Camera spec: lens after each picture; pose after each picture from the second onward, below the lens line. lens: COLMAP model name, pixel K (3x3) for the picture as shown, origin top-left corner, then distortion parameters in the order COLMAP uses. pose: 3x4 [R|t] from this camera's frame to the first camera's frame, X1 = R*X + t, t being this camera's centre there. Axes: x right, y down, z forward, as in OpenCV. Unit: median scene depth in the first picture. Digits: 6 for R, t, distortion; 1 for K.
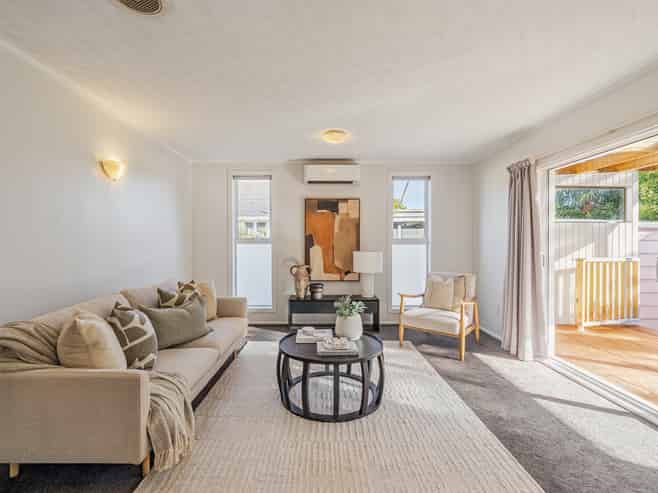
lens RADIAL K [[307.9, 0, 329.0], [0, 307.9, 246.5], [0, 0, 1]] dist [0.000636, -0.000005]
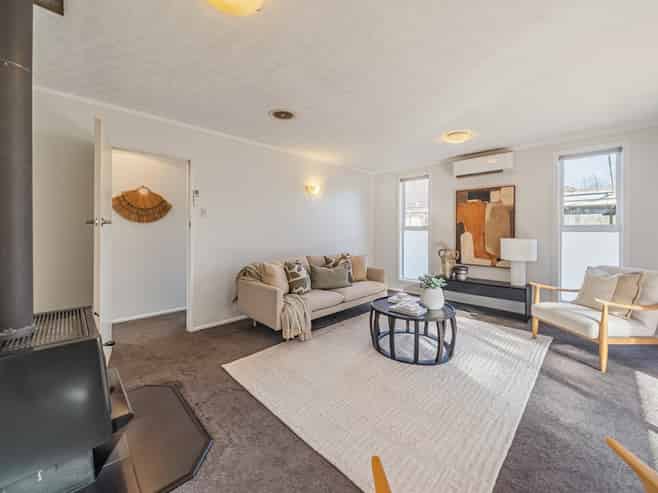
lens RADIAL K [[265.0, 0, 330.0], [0, 265.0, 231.6], [0, 0, 1]] dist [-0.000173, -0.000010]
pose [[0.707536, 0.005048, -0.706660, 0.298301], [-0.009410, 0.999953, -0.002279, 0.000616], [0.706615, 0.008263, 0.707550, -0.022232]]
